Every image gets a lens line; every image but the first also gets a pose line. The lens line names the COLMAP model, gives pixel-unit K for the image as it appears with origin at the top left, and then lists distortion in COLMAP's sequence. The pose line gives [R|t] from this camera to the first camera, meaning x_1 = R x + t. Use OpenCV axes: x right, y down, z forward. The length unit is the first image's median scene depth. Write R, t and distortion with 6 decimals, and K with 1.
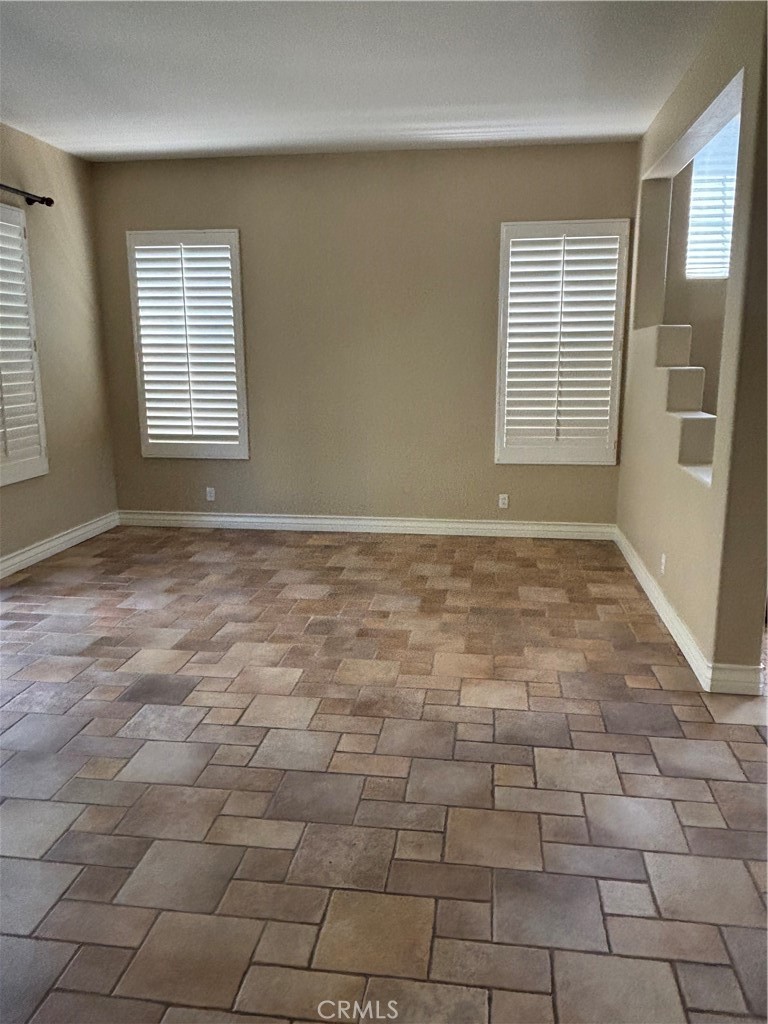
lens RADIAL K [[779.8, 0, 388.6], [0, 779.8, 511.4], [0, 0, 1]] dist [0.032559, -0.004226]
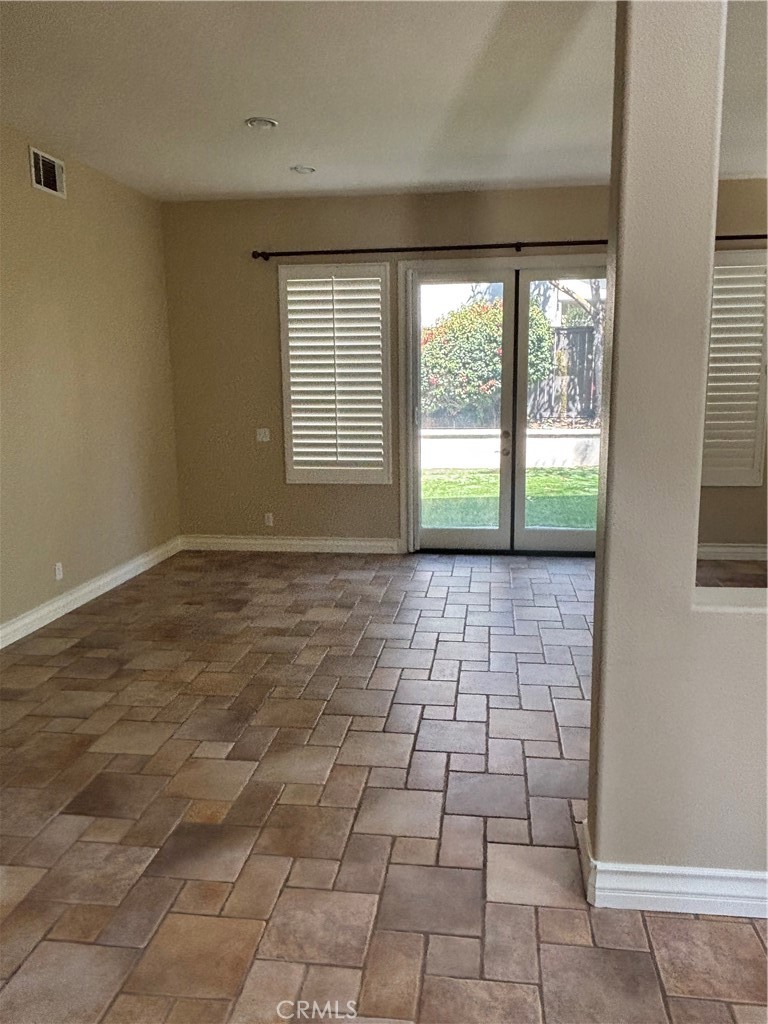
lens RADIAL K [[779.8, 0, 388.6], [0, 779.8, 511.4], [0, 0, 1]] dist [0.032559, -0.004226]
pose [[0.006417, 0.170742, -0.985295, 0.954640], [-0.191767, 0.967238, 0.166364, -0.140116], [0.981420, 0.187879, 0.038950, 0.675240]]
